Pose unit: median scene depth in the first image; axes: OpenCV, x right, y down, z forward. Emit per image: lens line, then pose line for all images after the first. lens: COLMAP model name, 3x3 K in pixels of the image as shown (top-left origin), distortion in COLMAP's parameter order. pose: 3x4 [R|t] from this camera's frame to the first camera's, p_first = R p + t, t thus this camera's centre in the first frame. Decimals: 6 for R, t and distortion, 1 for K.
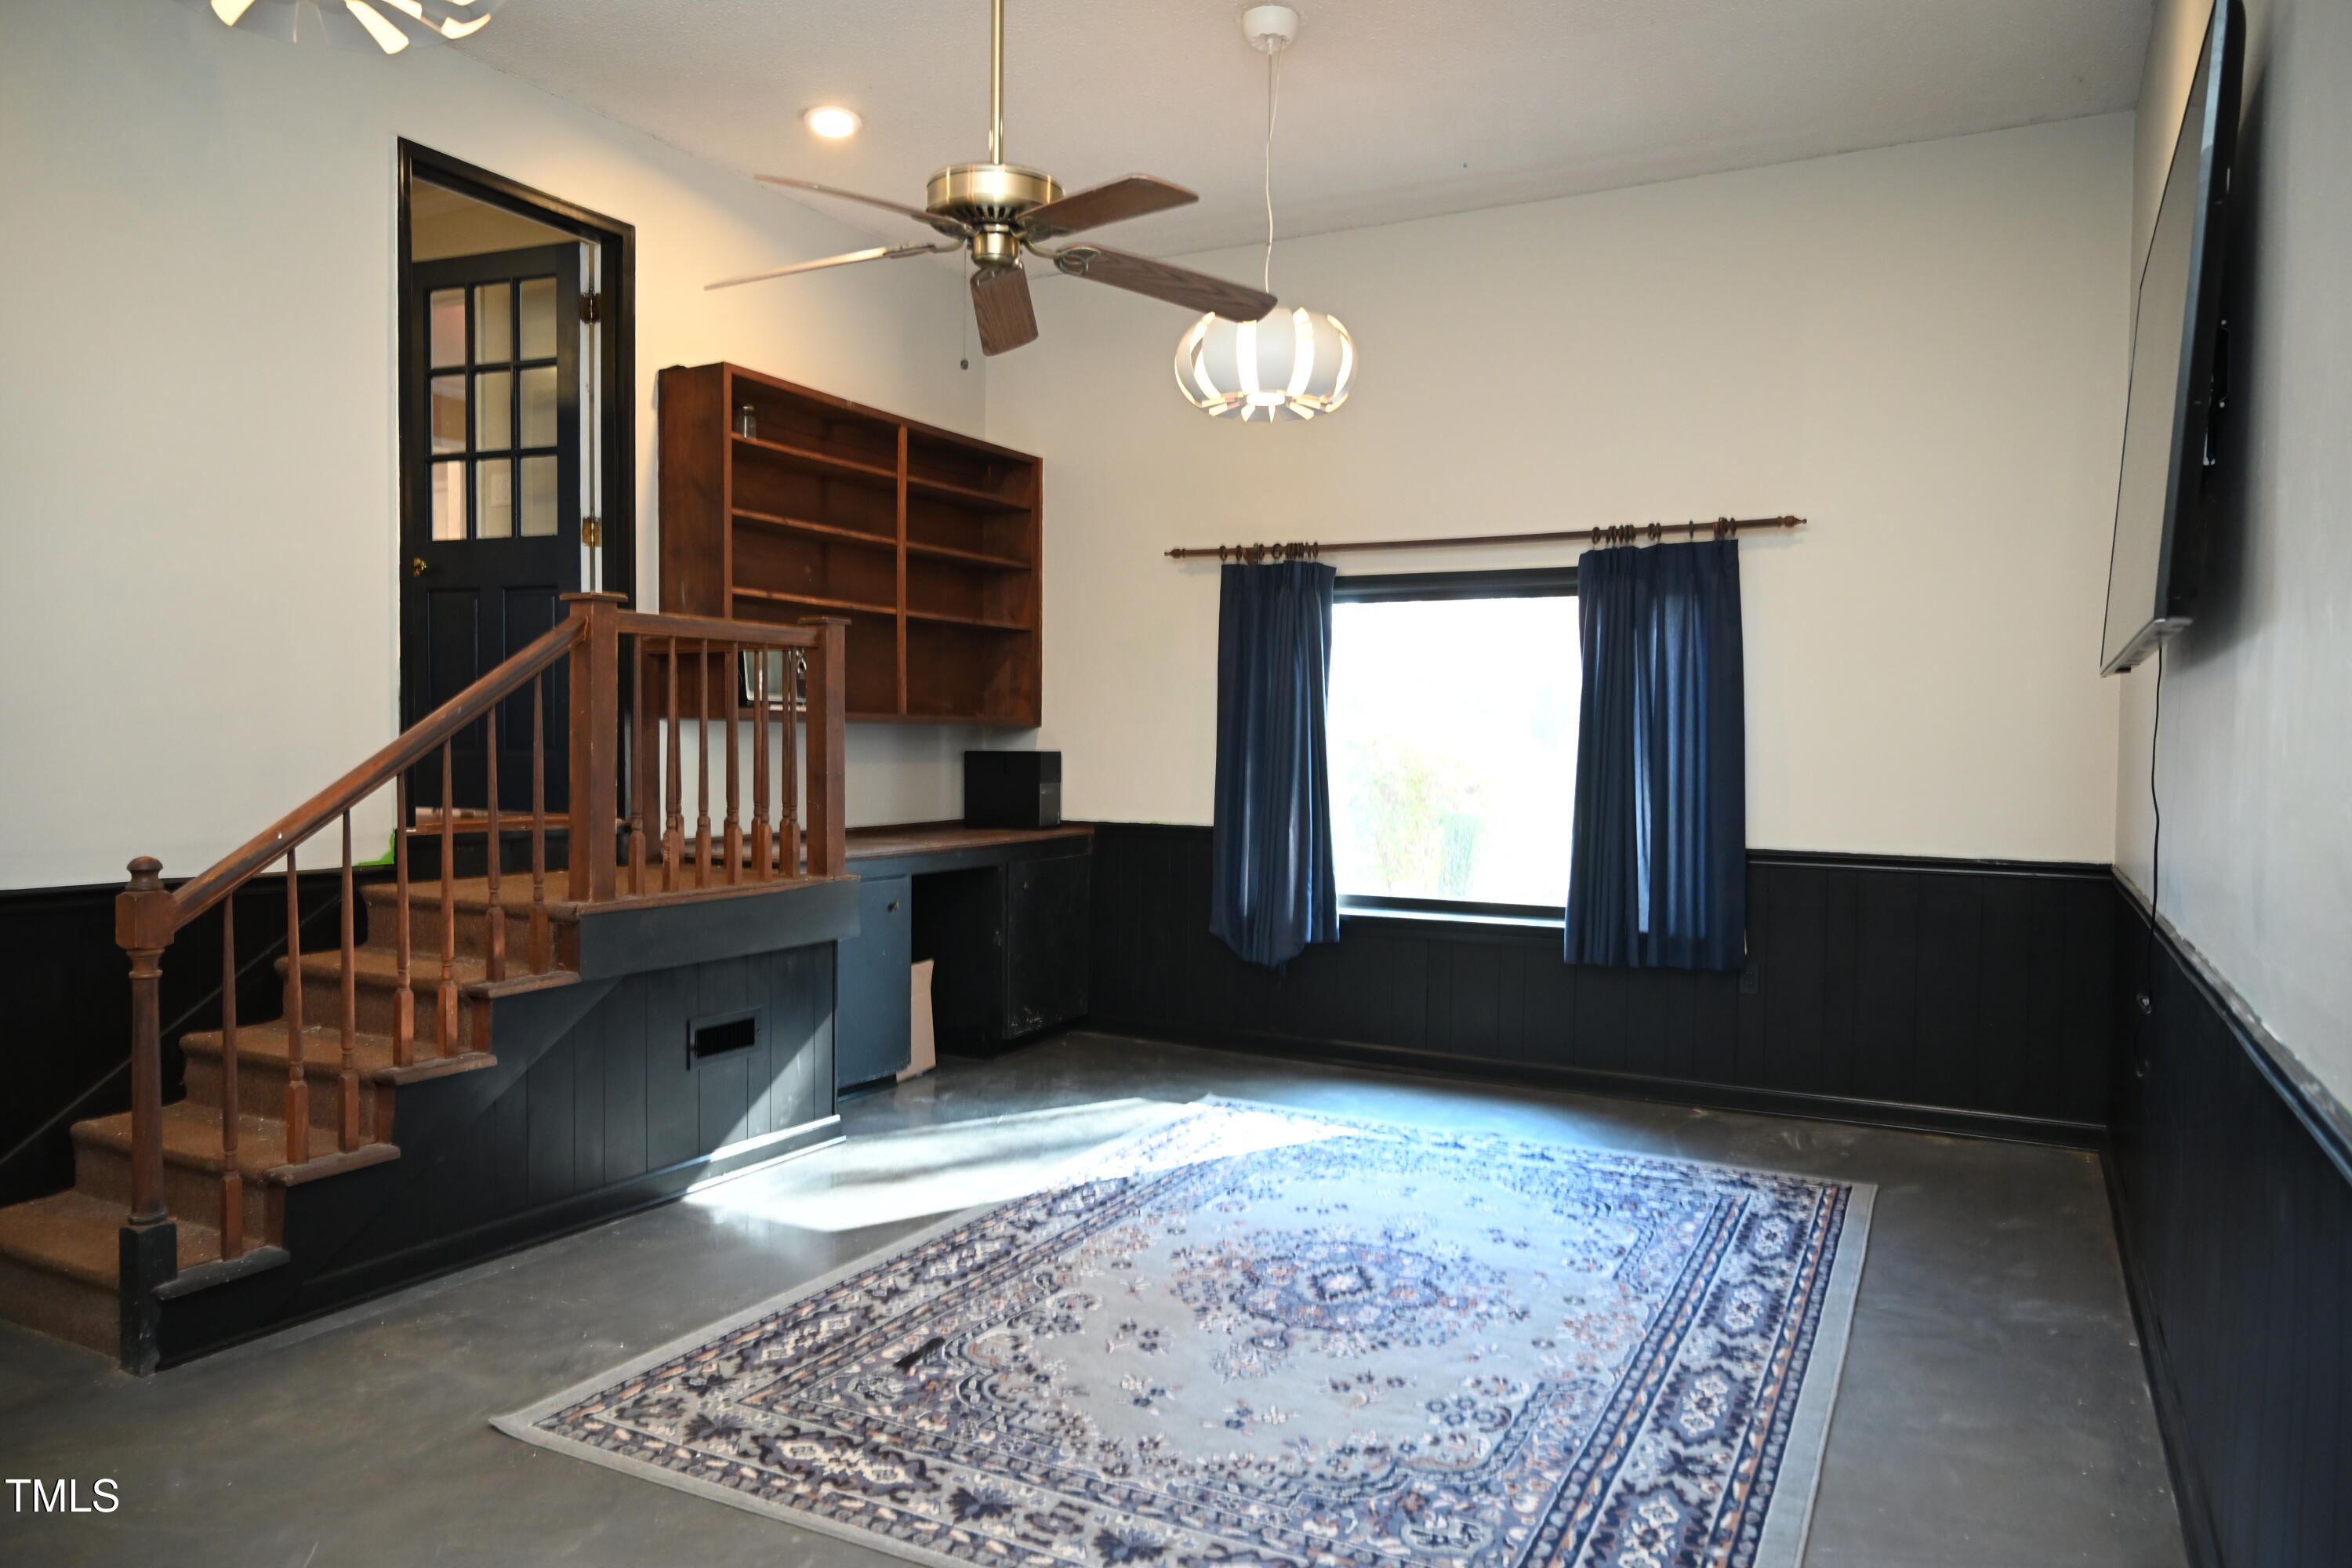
lens RADIAL K [[1563.7, 0, 1185.6], [0, 1563.7, 786.5], [0, 0, 1]] dist [-0.006048, 0.000405]
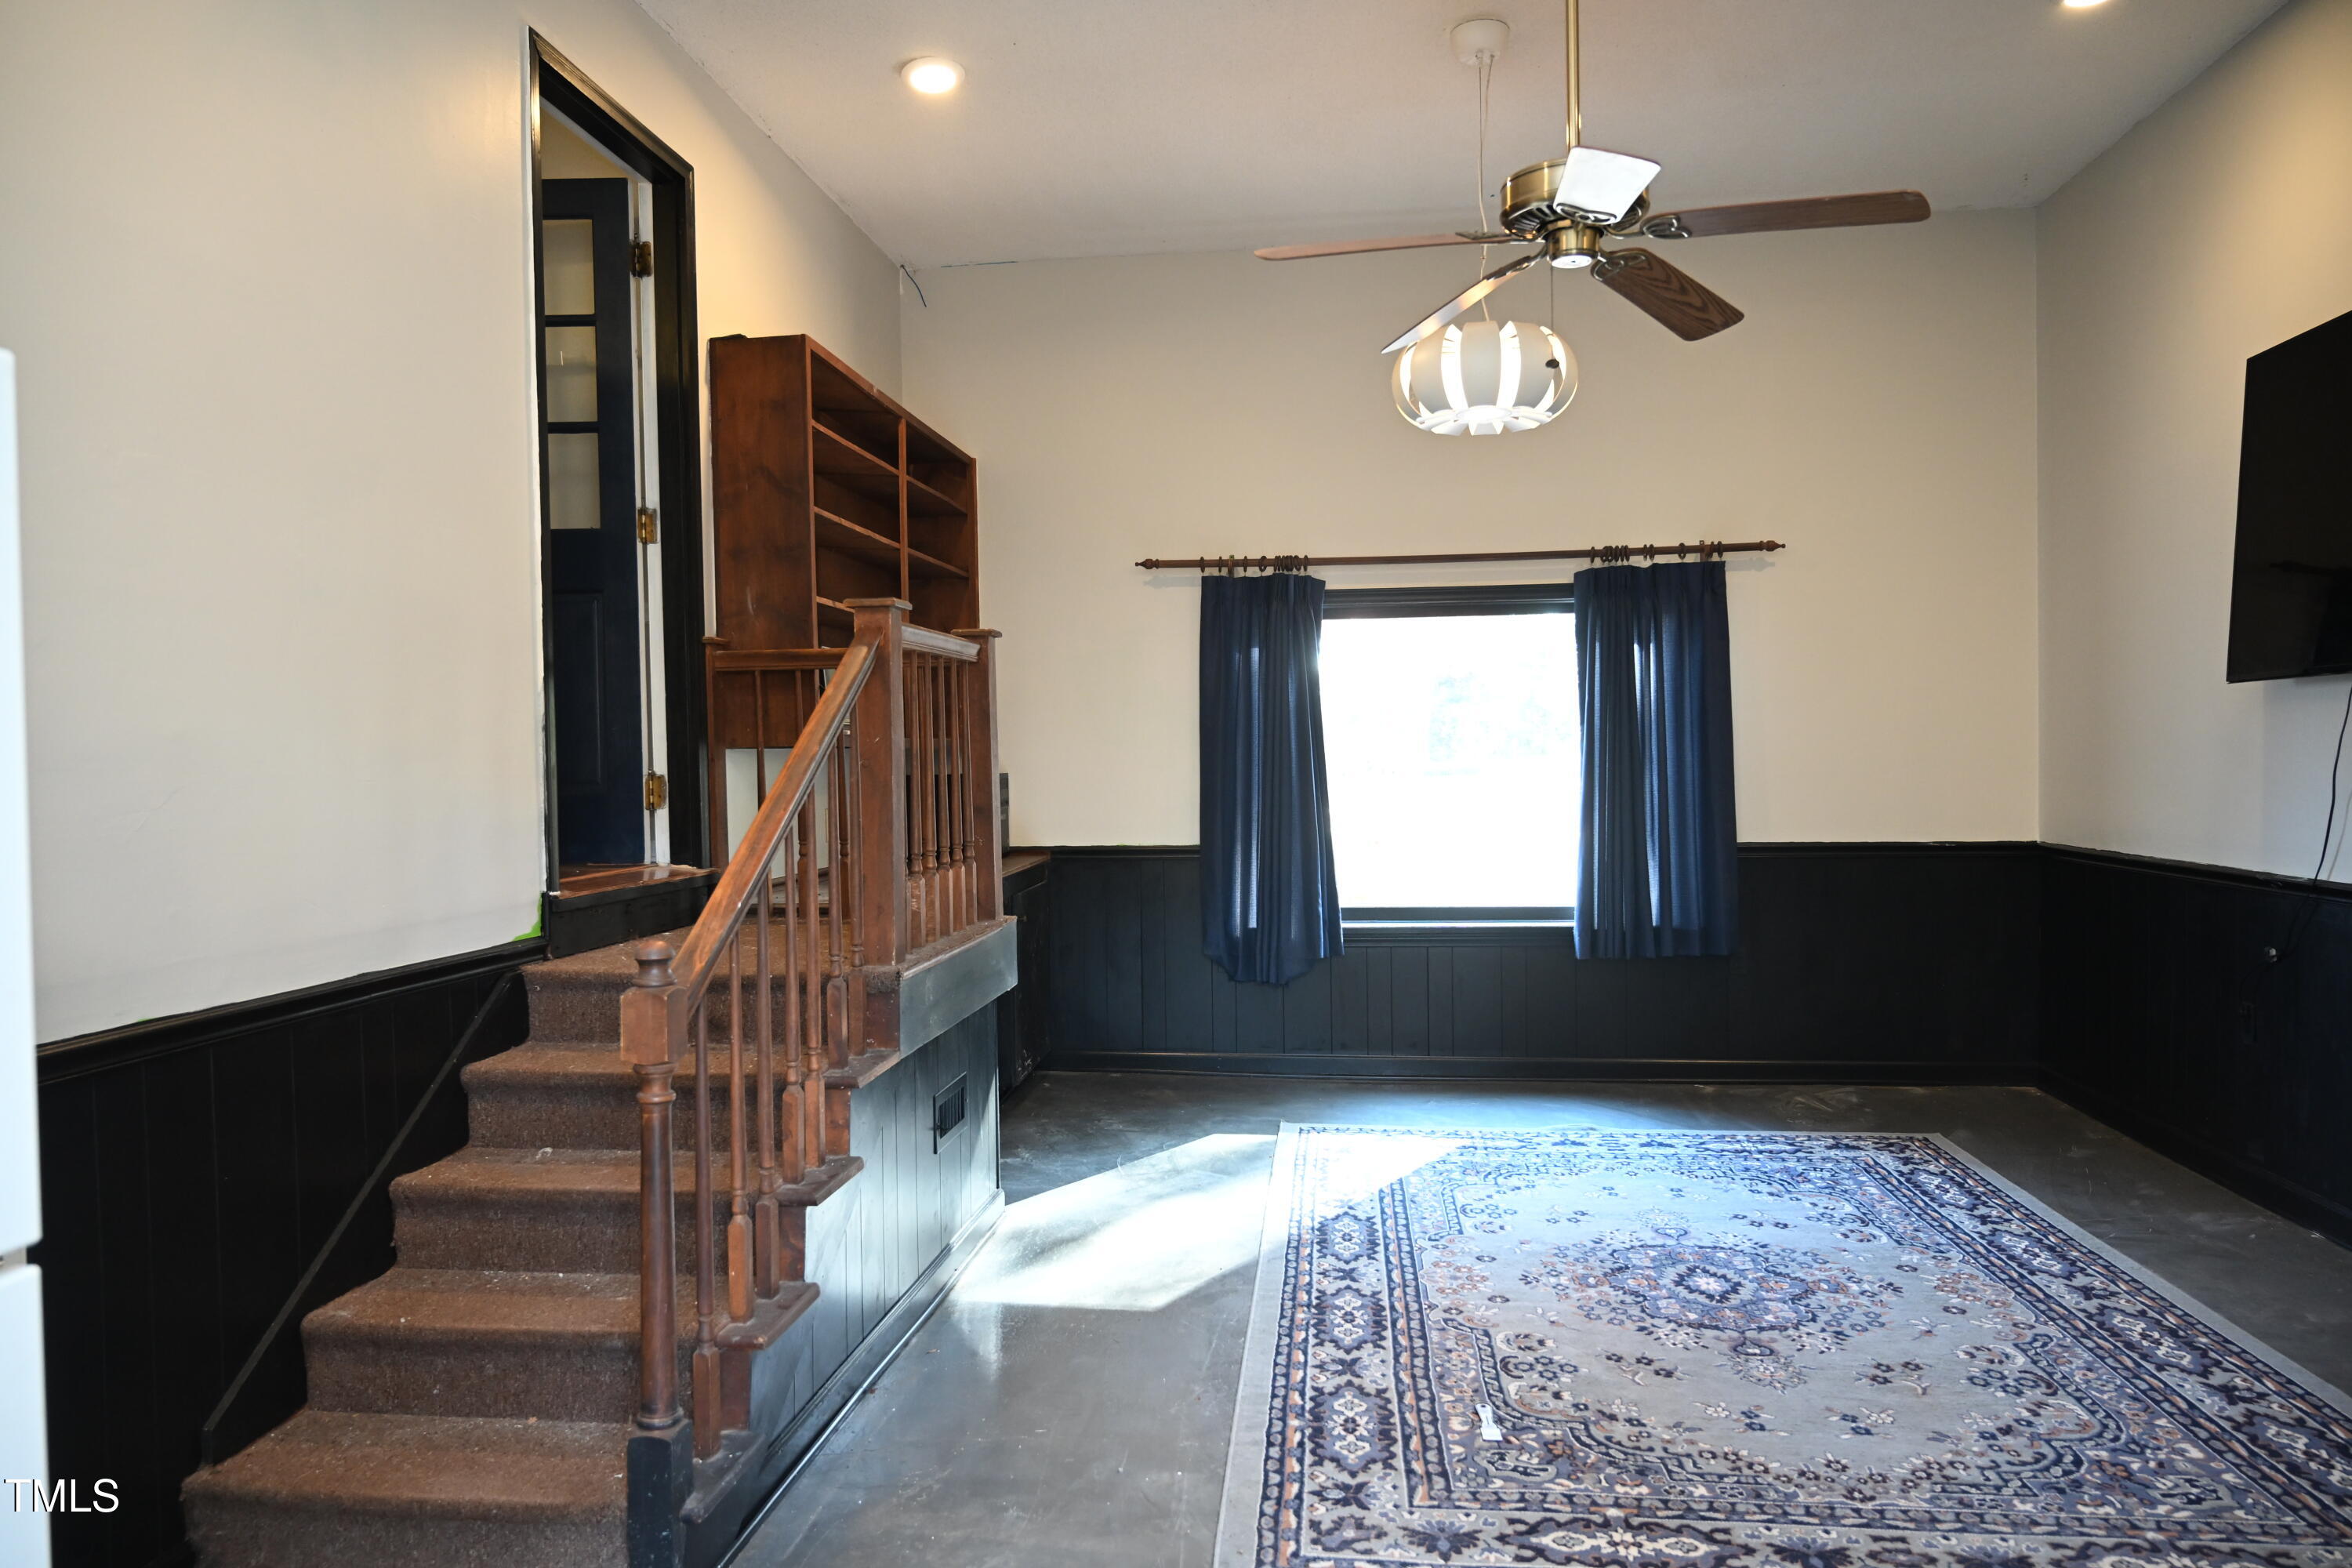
lens RADIAL K [[1563.7, 0, 1179.7], [0, 1563.7, 781.2], [0, 0, 1]] dist [-0.006048, 0.000405]
pose [[0.935264, -0.030985, 0.352593, -0.478803], [0.035435, 0.999353, -0.006172, -0.013073], [-0.352174, 0.018266, 0.935756, 0.137128]]
